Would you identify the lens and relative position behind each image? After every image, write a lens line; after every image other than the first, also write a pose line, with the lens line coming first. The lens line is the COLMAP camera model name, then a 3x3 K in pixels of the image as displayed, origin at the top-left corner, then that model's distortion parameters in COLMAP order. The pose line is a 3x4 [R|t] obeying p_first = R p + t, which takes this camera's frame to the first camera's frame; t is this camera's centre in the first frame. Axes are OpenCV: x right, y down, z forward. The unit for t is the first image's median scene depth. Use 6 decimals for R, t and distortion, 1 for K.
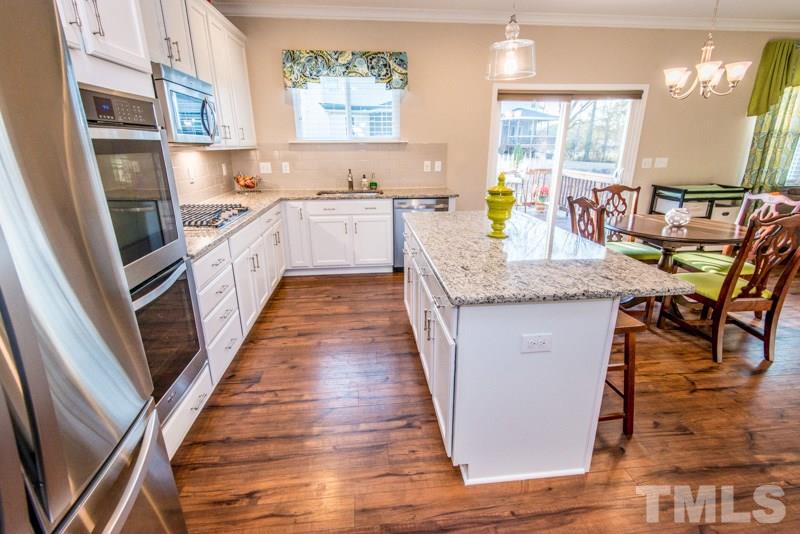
lens RADIAL K [[370.8, 0, 400.0], [0, 370.8, 267.0], [0, 0, 1]] dist [0.025052, -0.011577]
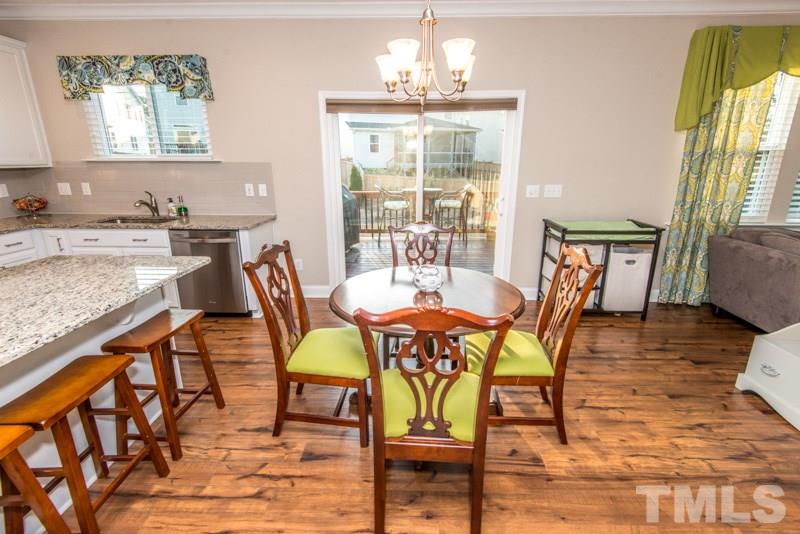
lens RADIAL K [[362.0, 0, 403.3], [0, 362.0, 264.4], [0, 0, 1]] dist [0.017258, -0.010761]
pose [[0.990645, 0.043595, -0.129315, 0.589586], [-0.048984, 0.998046, -0.038789, -0.099849], [0.127371, 0.044760, 0.990845, 0.273948]]
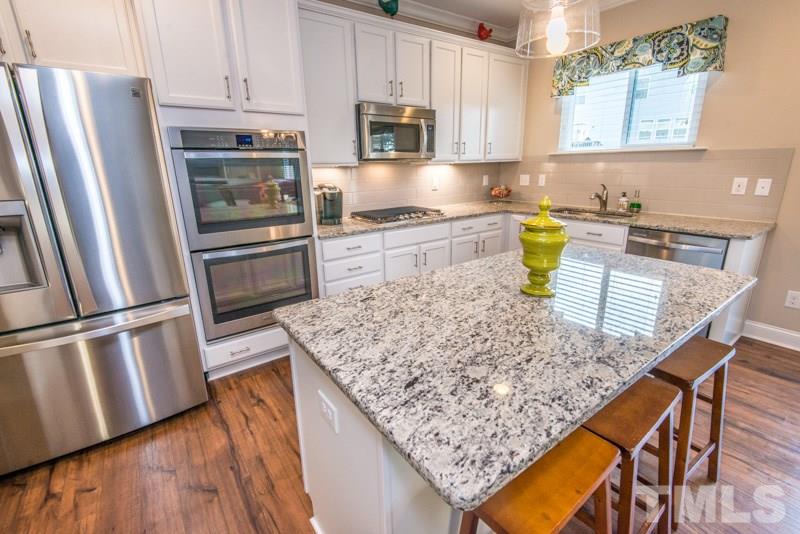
lens RADIAL K [[362.0, 0, 403.3], [0, 362.0, 264.4], [0, 0, 1]] dist [0.017258, -0.010761]
pose [[0.496897, 0.231093, -0.836474, 0.374215], [-0.254101, 0.960390, 0.114382, -0.079745], [0.829775, 0.155713, 0.535936, 0.252237]]
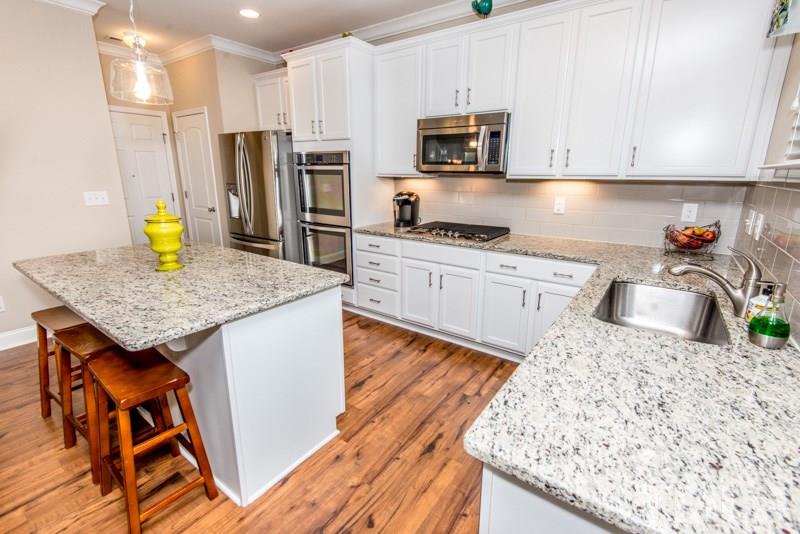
lens RADIAL K [[362.0, 0, 403.3], [0, 362.0, 264.4], [0, 0, 1]] dist [0.017258, -0.010761]
pose [[-0.672980, 0.181569, -0.717029, 0.287217], [-0.235232, 0.866535, 0.440209, -0.351803], [0.701258, 0.464920, -0.540450, 1.065971]]
